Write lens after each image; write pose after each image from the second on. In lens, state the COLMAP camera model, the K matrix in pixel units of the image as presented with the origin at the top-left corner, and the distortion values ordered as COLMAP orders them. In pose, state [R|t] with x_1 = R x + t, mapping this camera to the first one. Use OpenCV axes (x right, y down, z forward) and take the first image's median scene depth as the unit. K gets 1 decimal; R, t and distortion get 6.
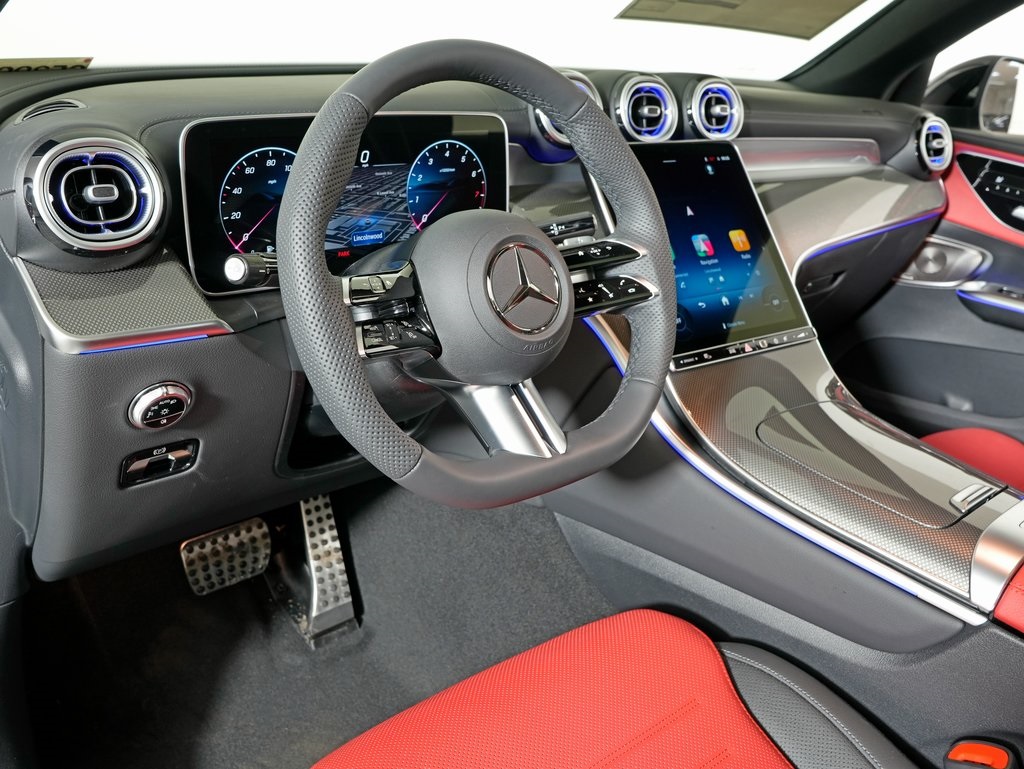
lens RADIAL K [[921.4, 0, 506.0], [0, 921.4, 389.4], [0, 0, 1]] dist [-0.008218, -0.018231]
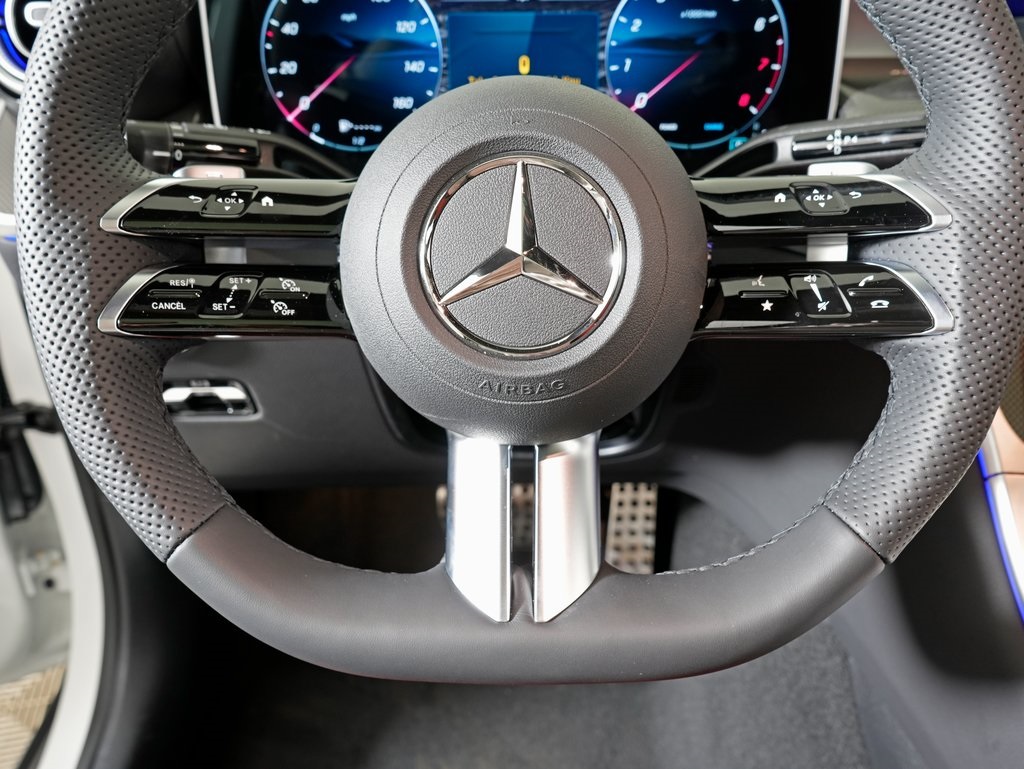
lens RADIAL K [[921.4, 0, 510.9], [0, 921.4, 383.3], [0, 0, 1]] dist [-0.008218, -0.018231]
pose [[0.749580, 0.259000, -0.609138, 0.250067], [-0.194564, 0.965827, 0.171240, -0.102201], [0.632673, -0.009842, 0.774356, 0.524570]]
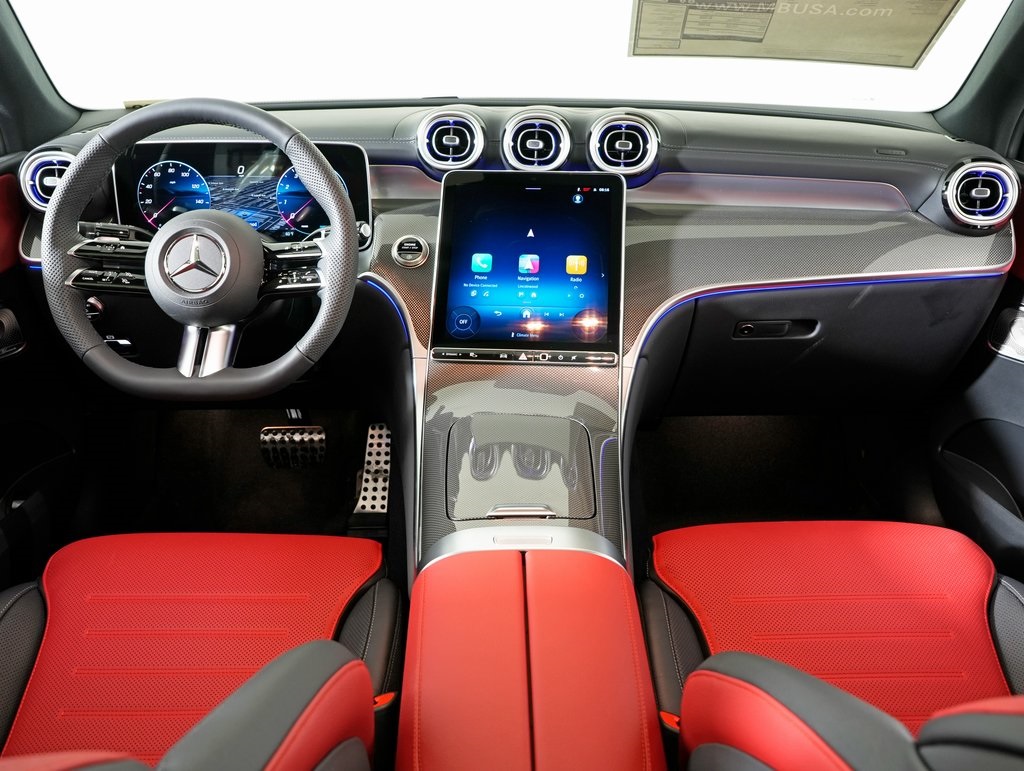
lens RADIAL K [[921.4, 0, 510.1], [0, 921.4, 386.5], [0, 0, 1]] dist [-0.008218, -0.018231]
pose [[0.765782, 0.198887, -0.611573, 1.107102], [-0.203246, 0.977082, 0.063259, -0.091086], [0.610139, 0.075857, 0.788655, 0.121670]]
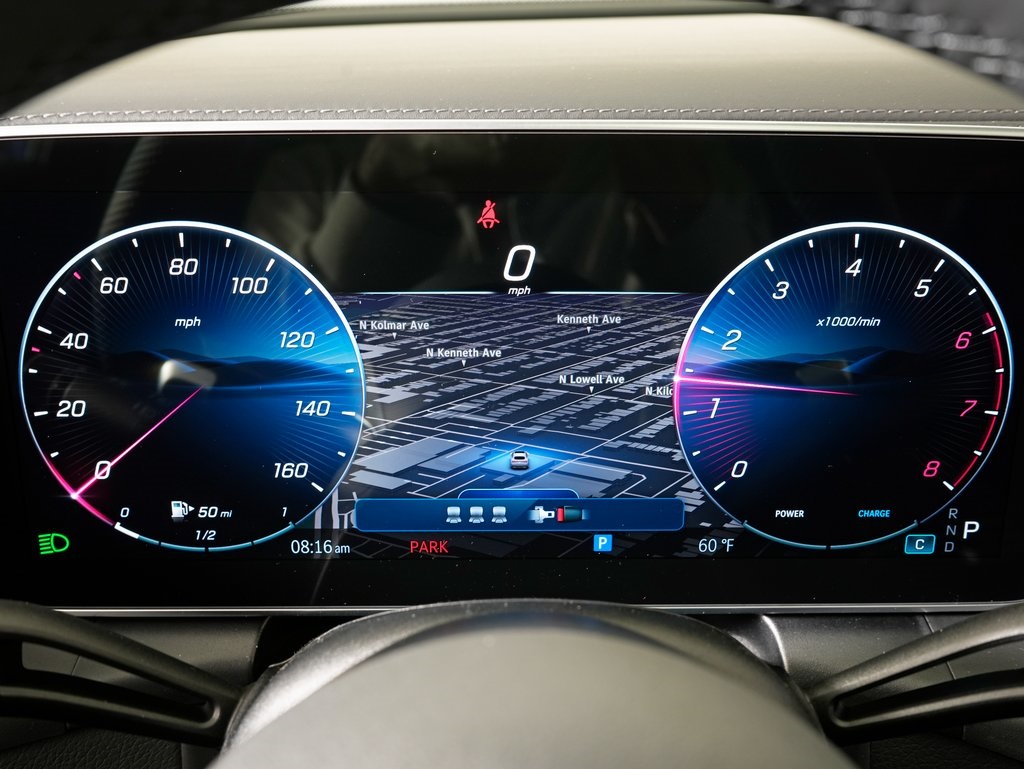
lens RADIAL K [[1085.2, 0, 515.0], [0, 1085.2, 381.2], [0, 0, 1]] dist [0.011703, 0.000000]
pose [[0.764684, 0.171354, -0.621206, 0.074187], [-0.199201, 0.979639, 0.025014, -0.215026], [0.612844, 0.104617, 0.783248, 0.694198]]
